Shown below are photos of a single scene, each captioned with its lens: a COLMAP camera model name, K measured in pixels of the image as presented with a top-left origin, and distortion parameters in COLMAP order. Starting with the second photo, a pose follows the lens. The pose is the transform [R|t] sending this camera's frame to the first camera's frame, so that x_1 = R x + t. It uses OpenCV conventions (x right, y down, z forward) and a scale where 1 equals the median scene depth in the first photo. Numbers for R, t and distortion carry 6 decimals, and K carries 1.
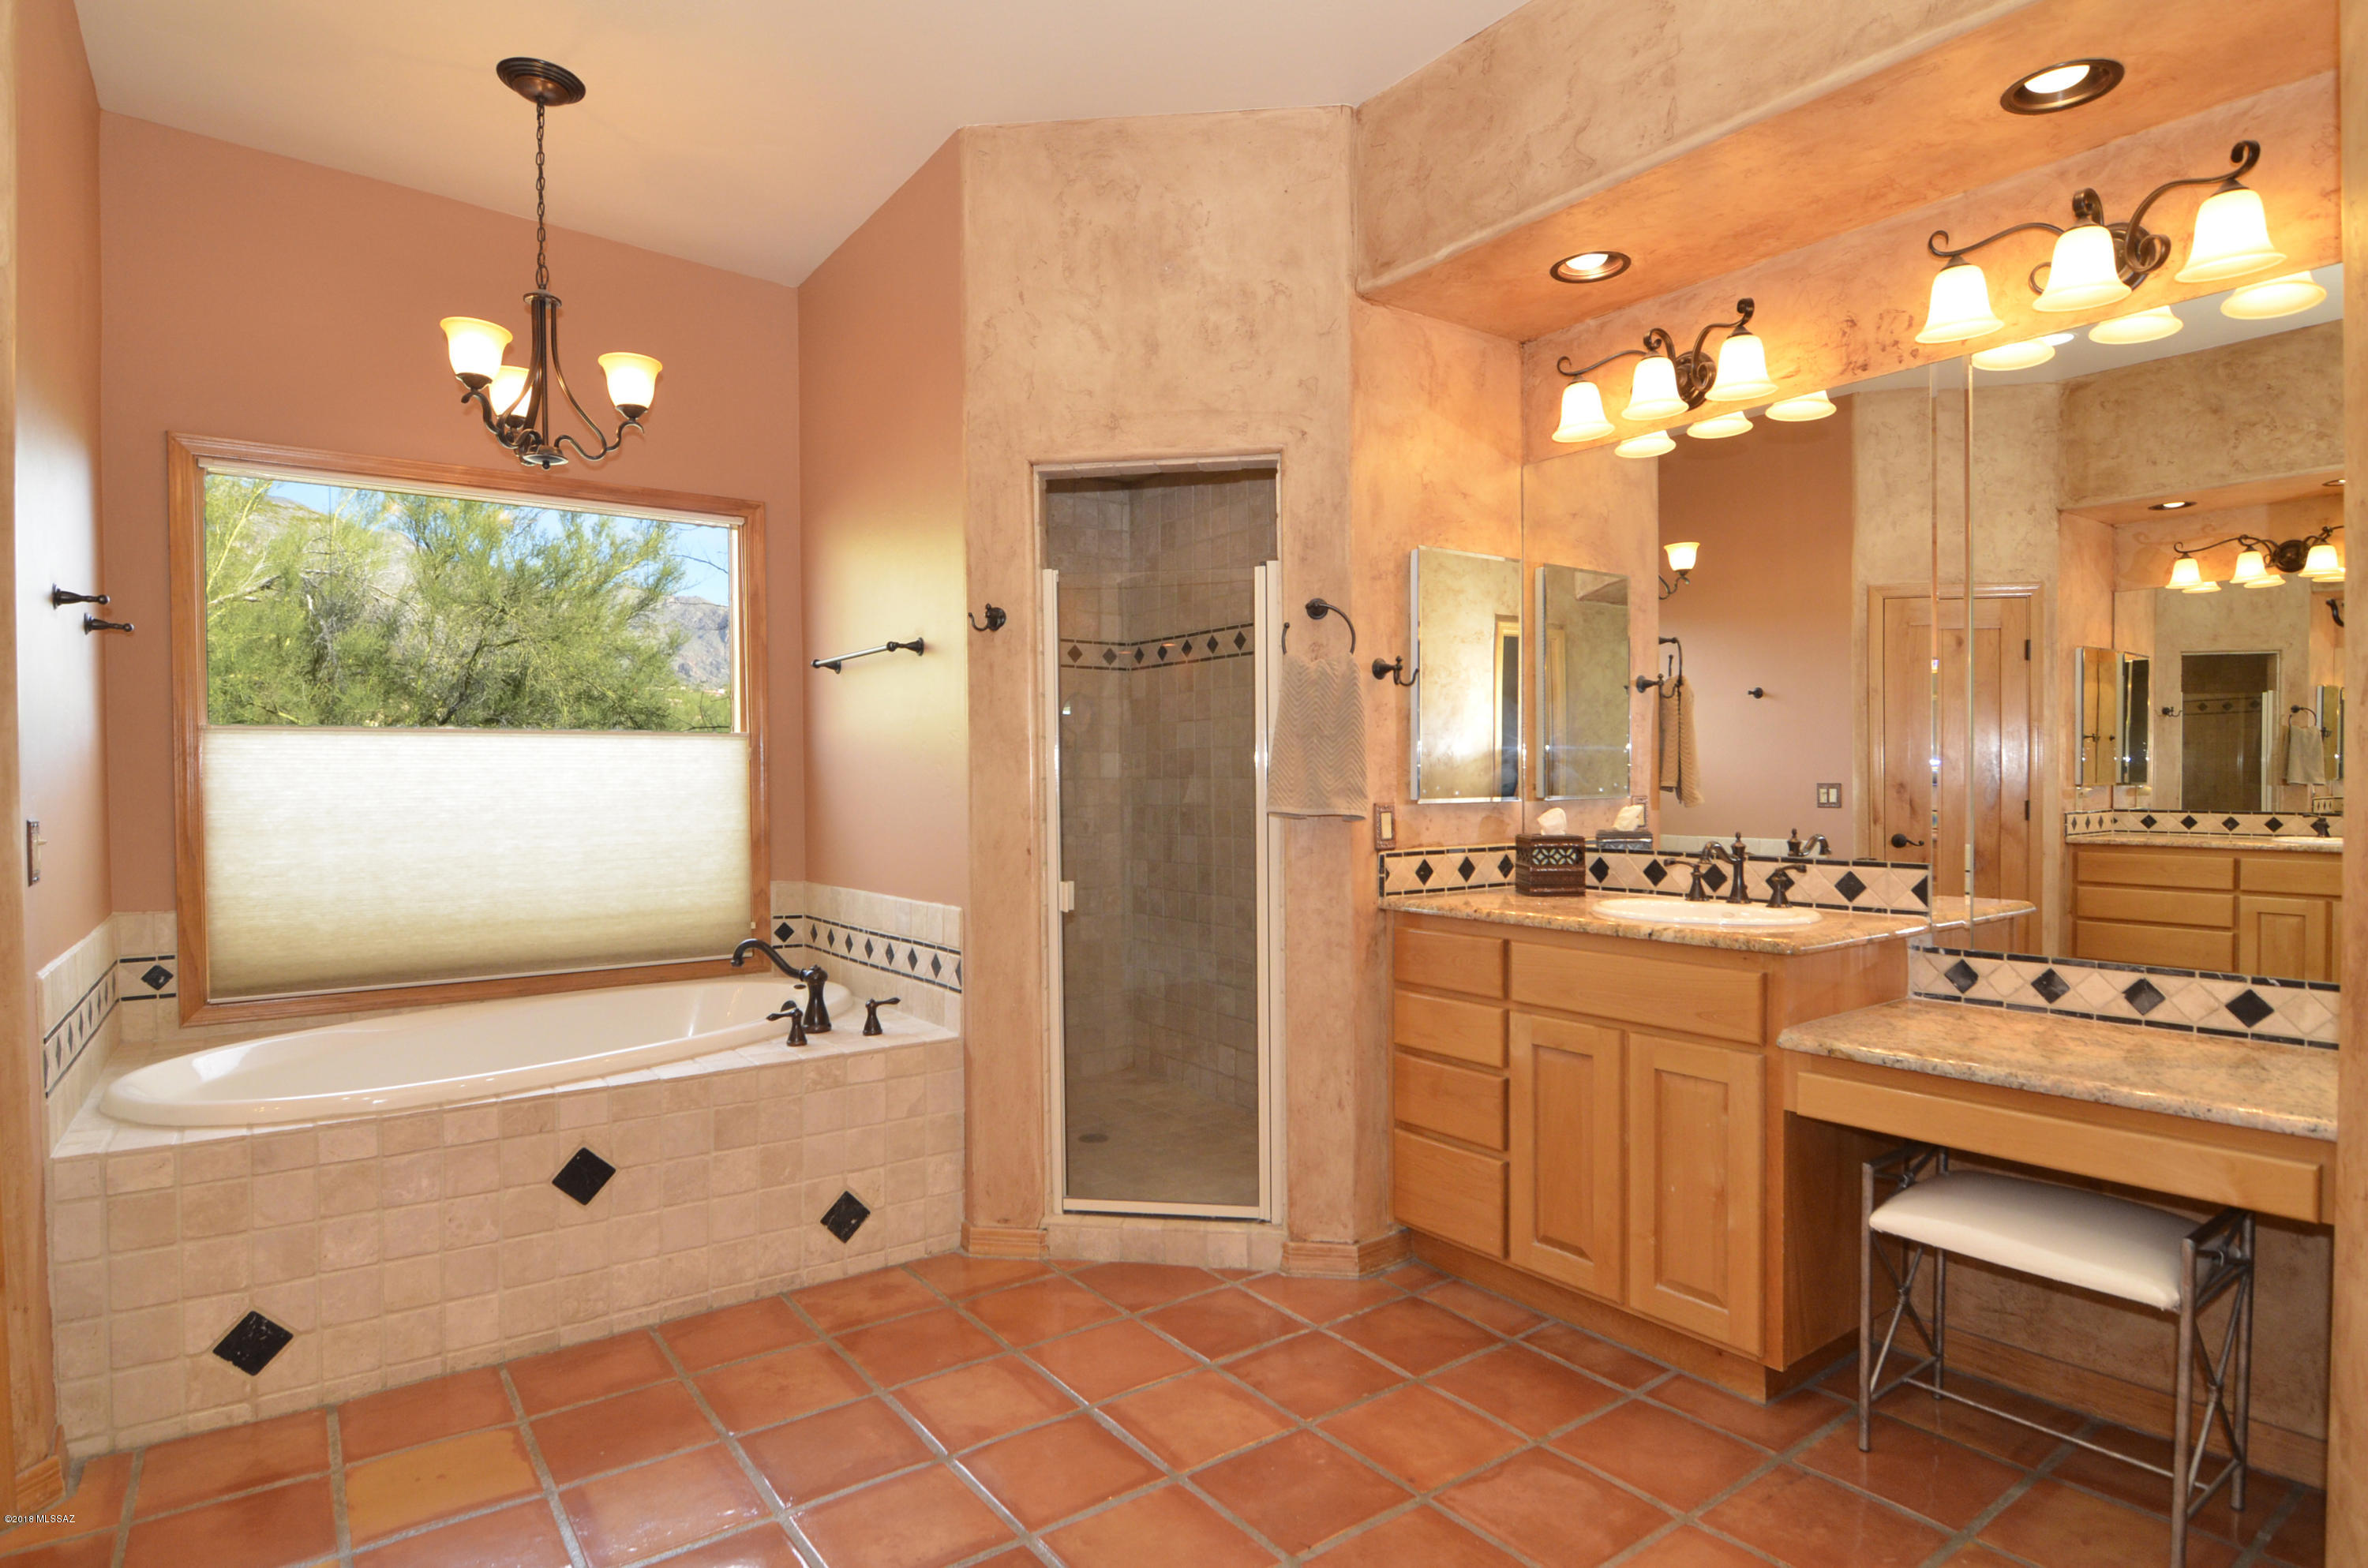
lens RADIAL K [[1287.5, 0, 1182.6], [0, 1287.5, 795.7], [0, 0, 1]] dist [-0.007994, -0.012563]
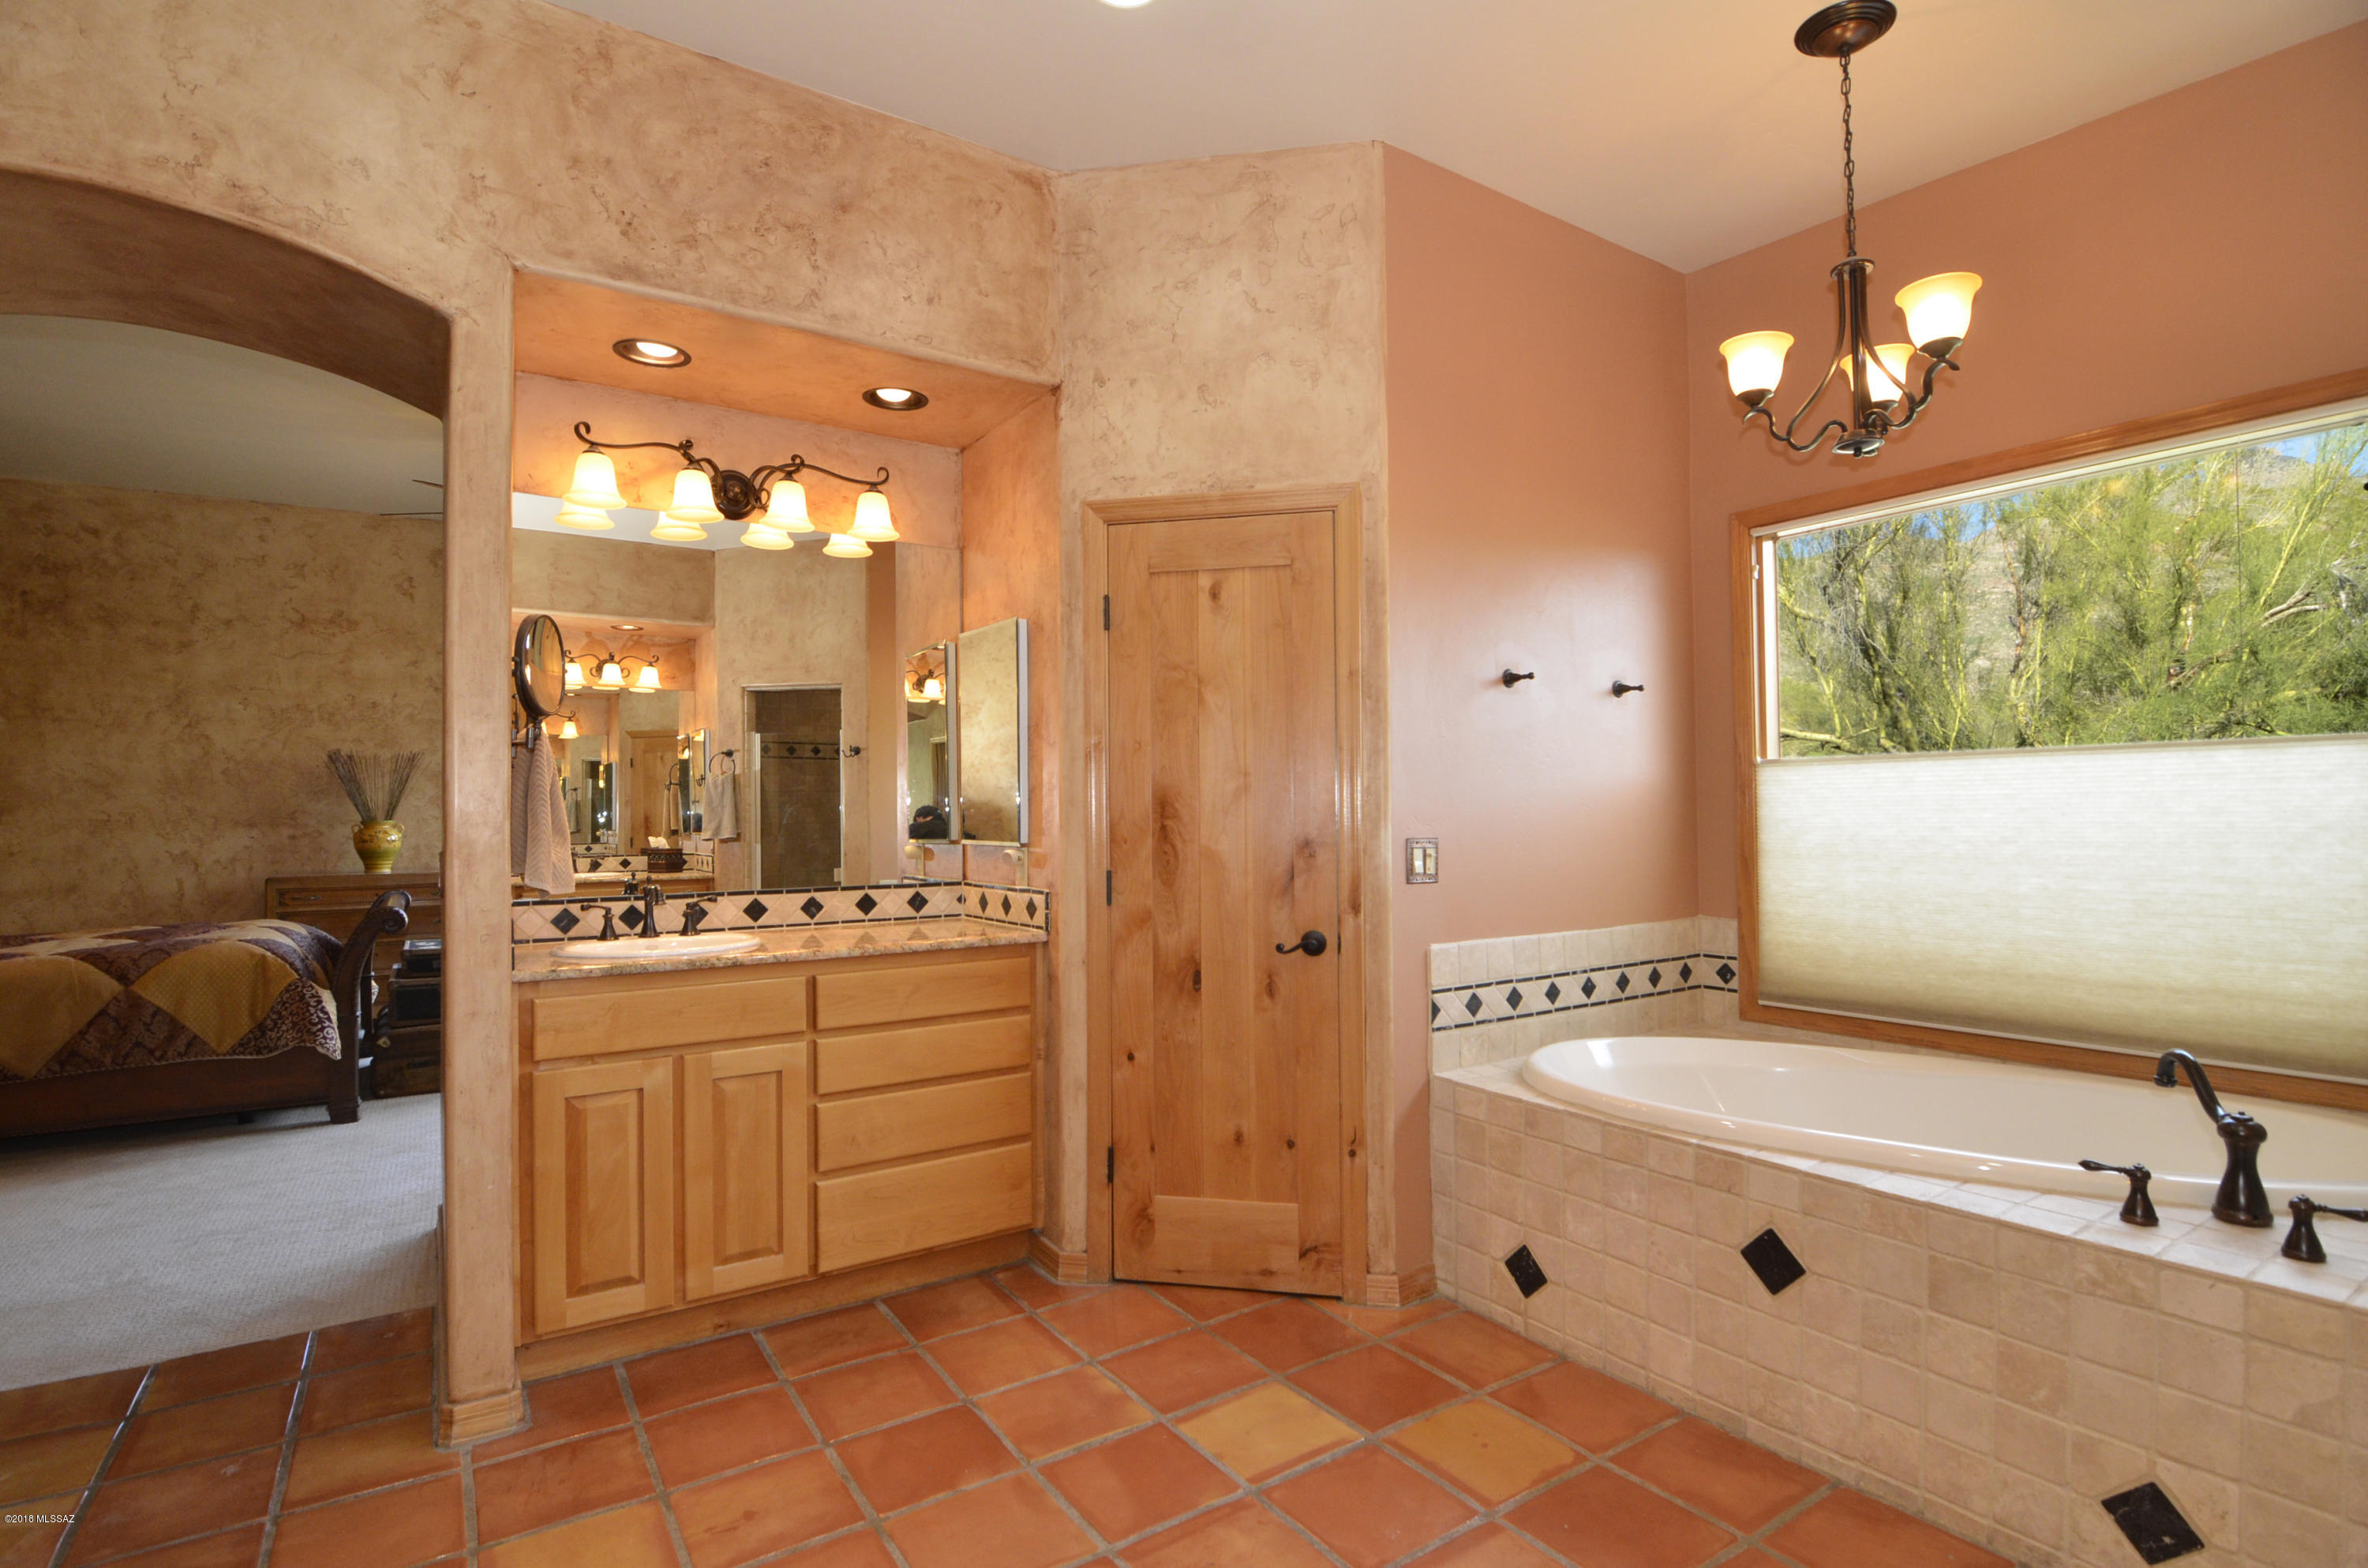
lens RADIAL K [[1134.9, 0, 1160.8], [0, 1134.9, 795.2], [0, 0, 1]] dist [-0.007334, -0.009200]
pose [[-0.063821, -0.008821, -0.997922, 0.297937], [-0.005141, 0.999951, -0.008510, -0.013061], [0.997948, 0.004587, -0.063863, 0.556754]]
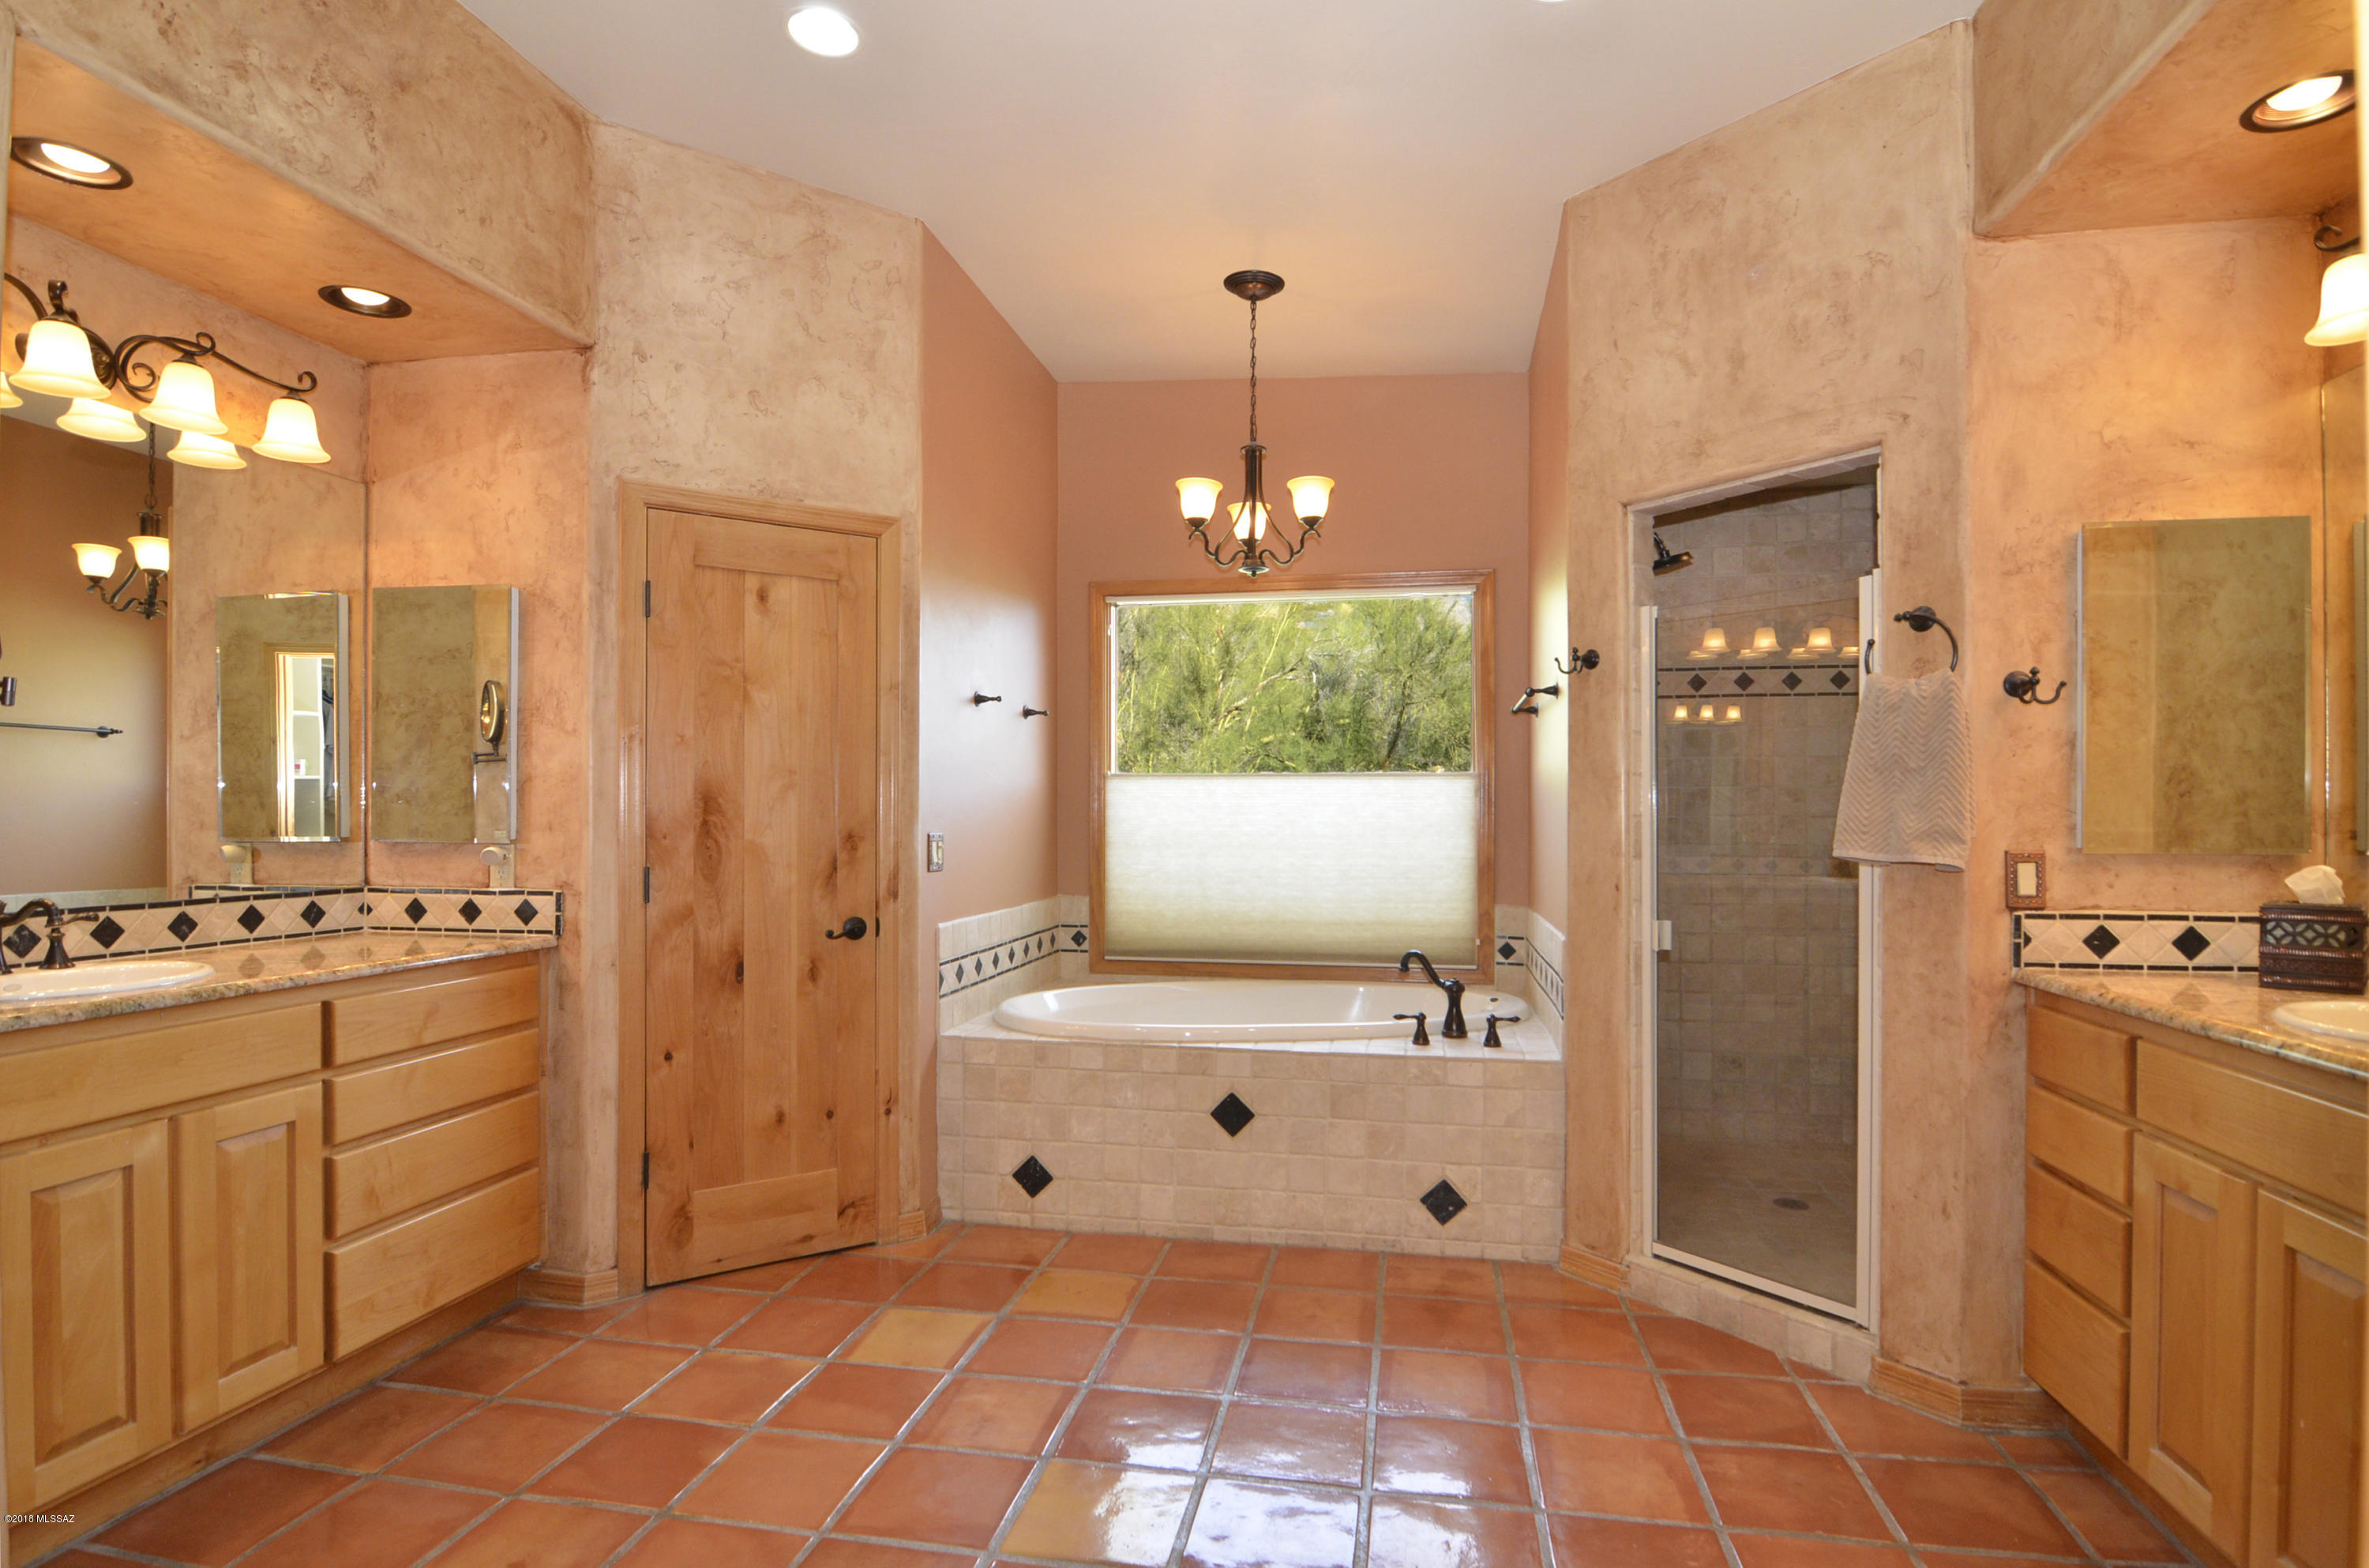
lens RADIAL K [[1214.0, 0, 1165.4], [0, 1214.0, 804.1], [0, 0, 1]] dist [-0.013352, -0.009457]
pose [[0.669096, 0.004132, -0.743165, 0.360719], [-0.018388, 0.999770, -0.010997, -0.005266], [0.742949, 0.021024, 0.669018, 0.100196]]
